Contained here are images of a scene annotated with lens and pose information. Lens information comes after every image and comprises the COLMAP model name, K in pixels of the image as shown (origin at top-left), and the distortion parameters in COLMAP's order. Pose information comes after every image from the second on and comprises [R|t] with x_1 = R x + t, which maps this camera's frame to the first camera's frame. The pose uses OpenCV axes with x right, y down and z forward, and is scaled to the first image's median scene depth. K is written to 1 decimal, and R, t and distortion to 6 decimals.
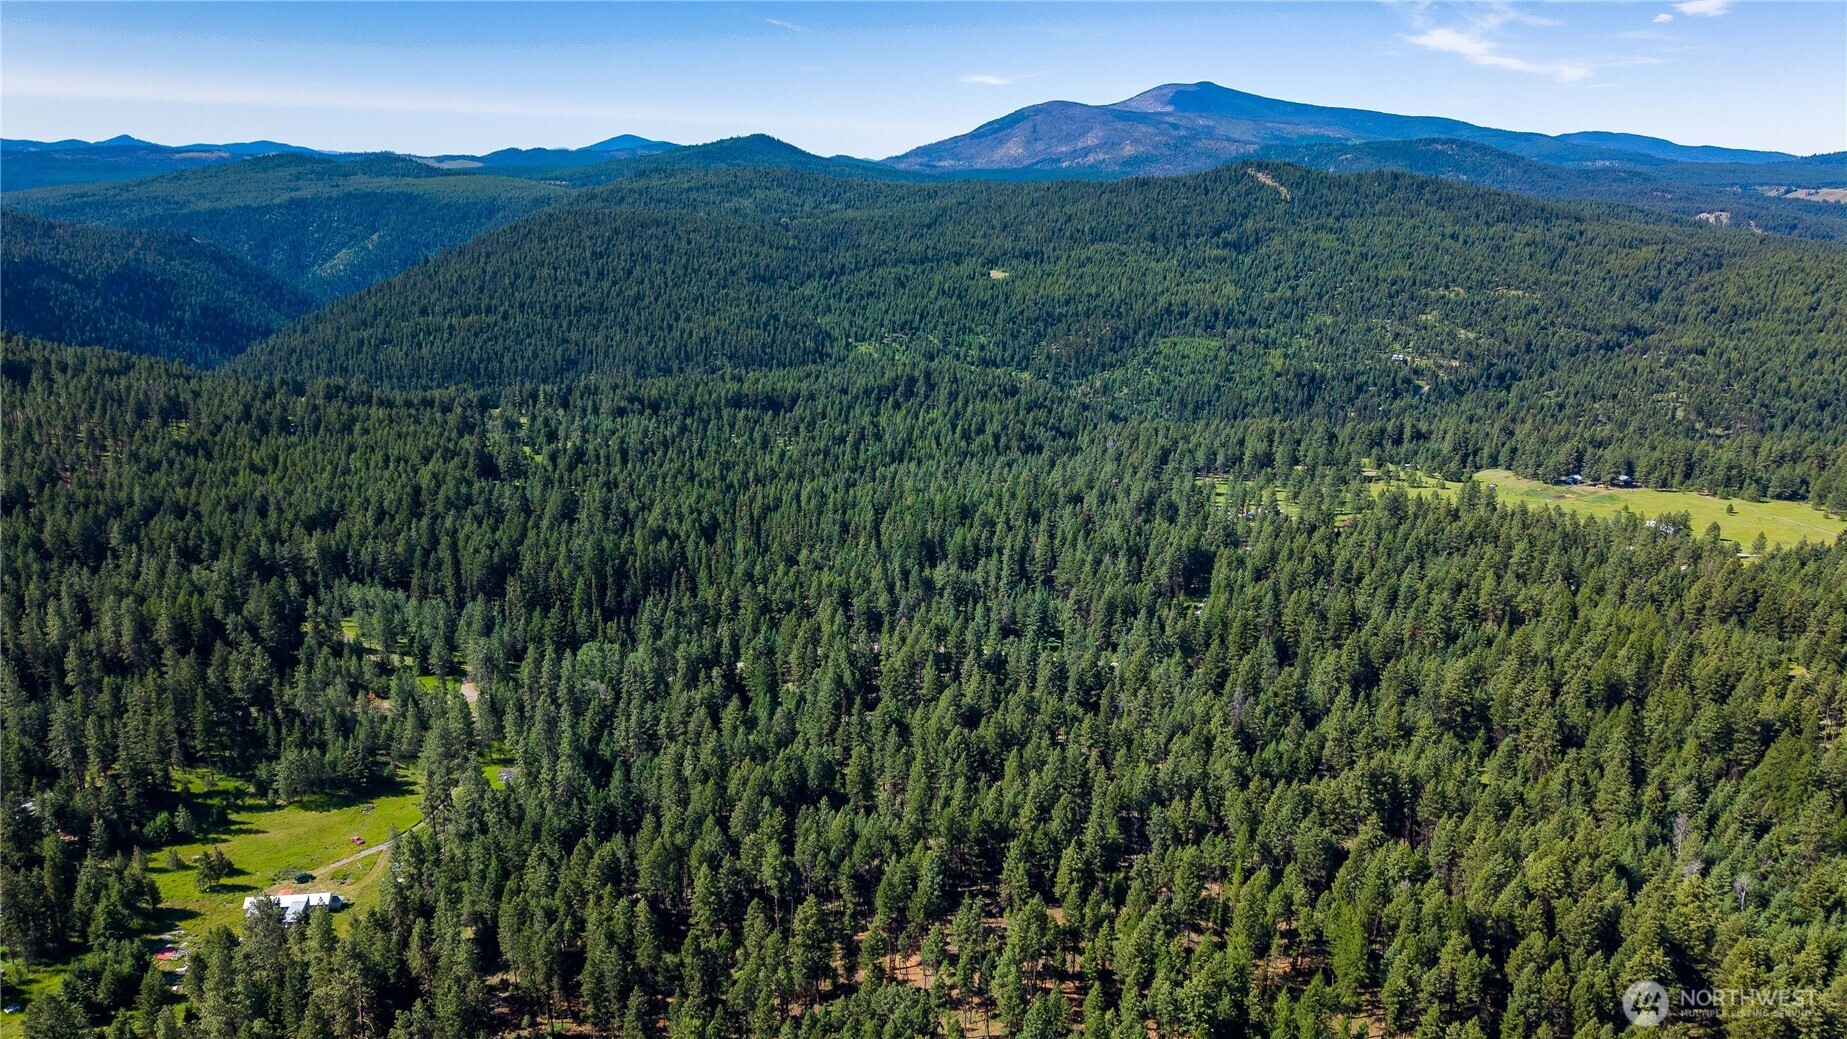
lens RADIAL K [[1231.9, 0, 920.1], [0, 1231.9, 536.5], [0, 0, 1]] dist [0.038936, -0.047683]
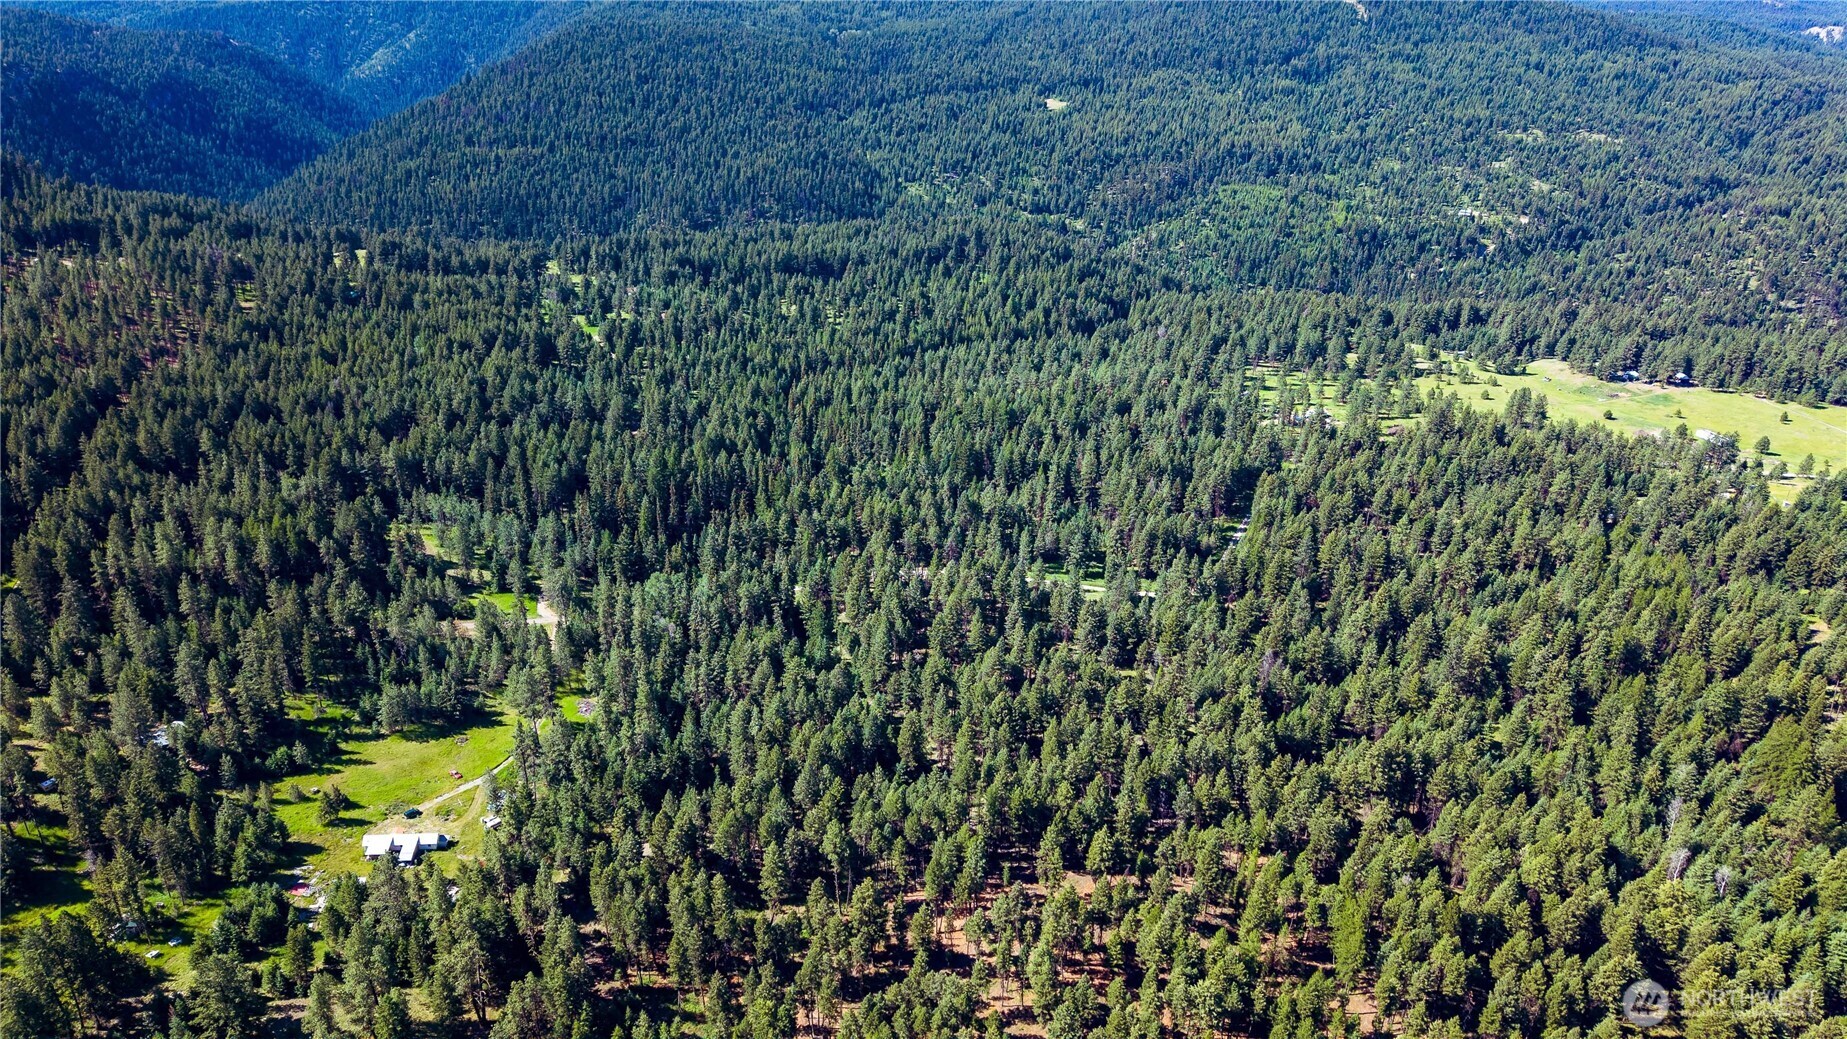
lens RADIAL K [[1231.9, 0, 919.9], [0, 1231.9, 533.7], [0, 0, 1]] dist [0.038936, -0.047683]
pose [[0.999136, 0.026104, -0.032327, -0.002211], [-0.020842, 0.987917, 0.153574, -0.032393], [0.035945, -0.152768, 0.987608, -0.009753]]
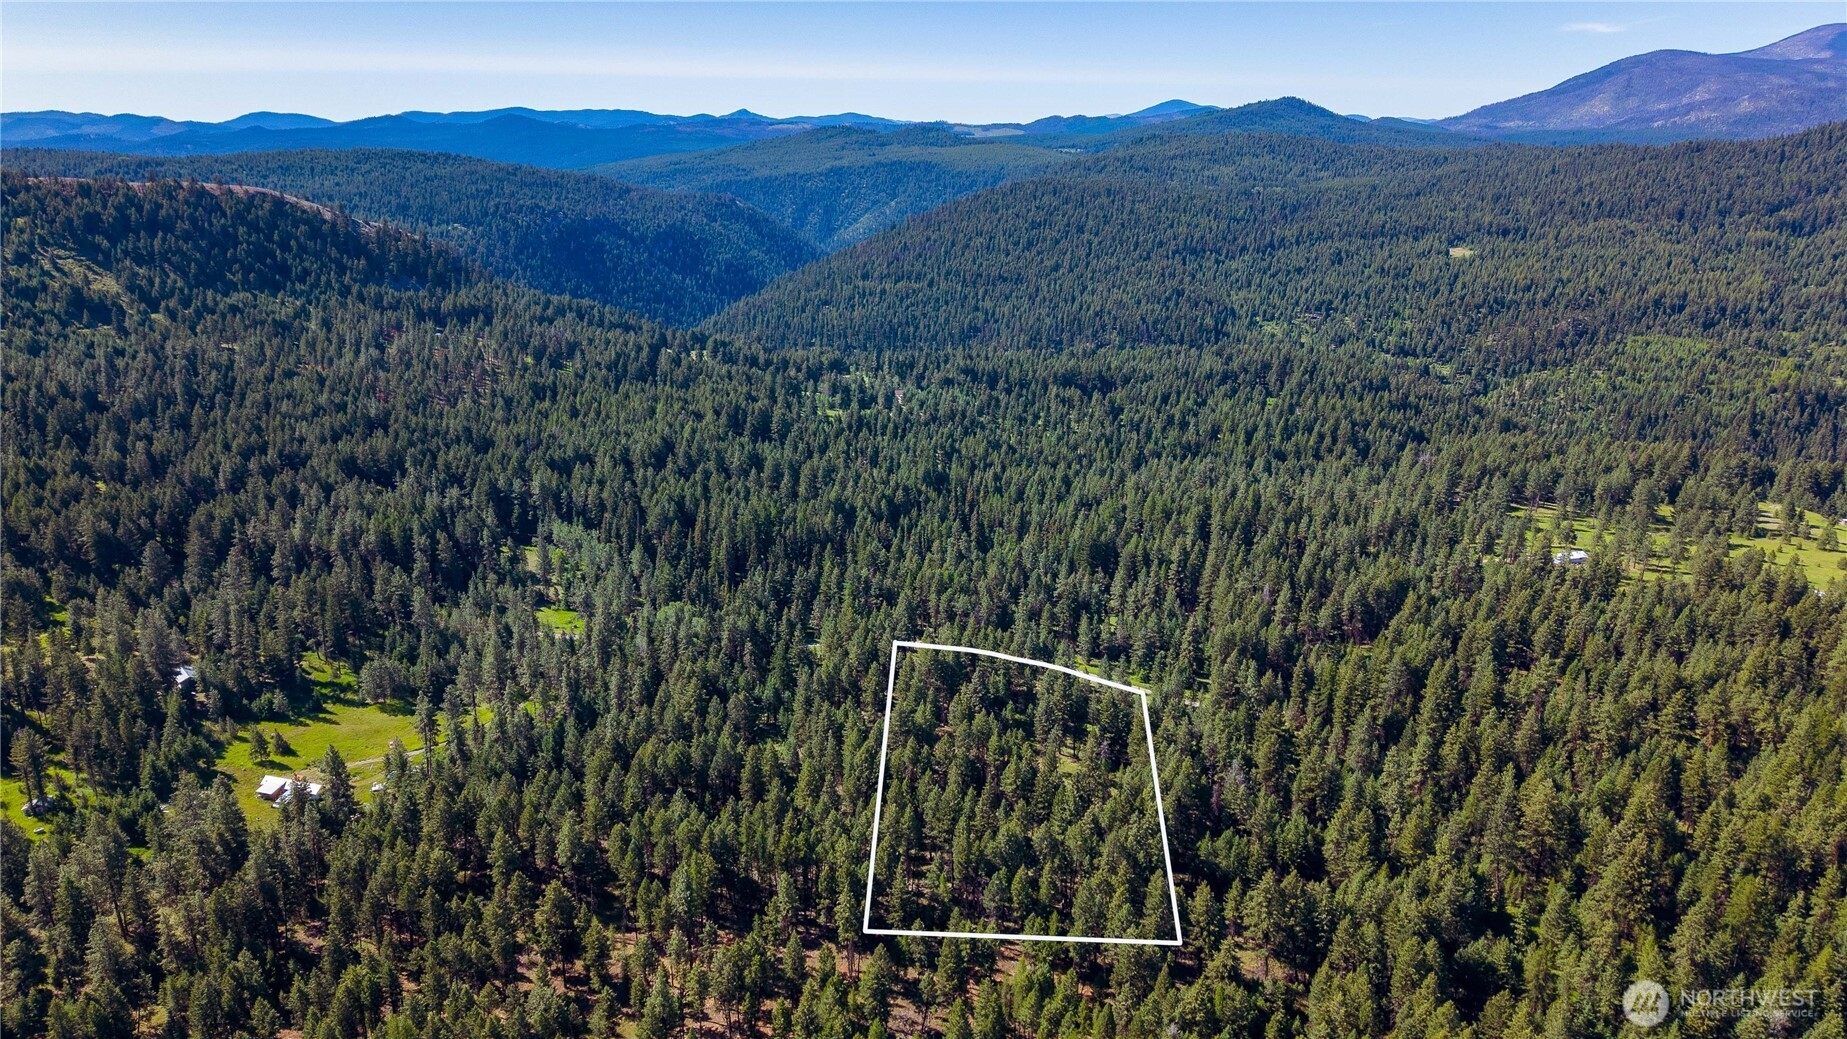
lens RADIAL K [[1231.9, 0, 918.6], [0, 1231.9, 534.0], [0, 0, 1]] dist [0.038936, -0.047683]
pose [[0.912428, 0.117701, -0.391946, 0.093071], [-0.108315, 0.993049, 0.046059, -0.012208], [0.394643, 0.000428, 0.918834, 0.030745]]
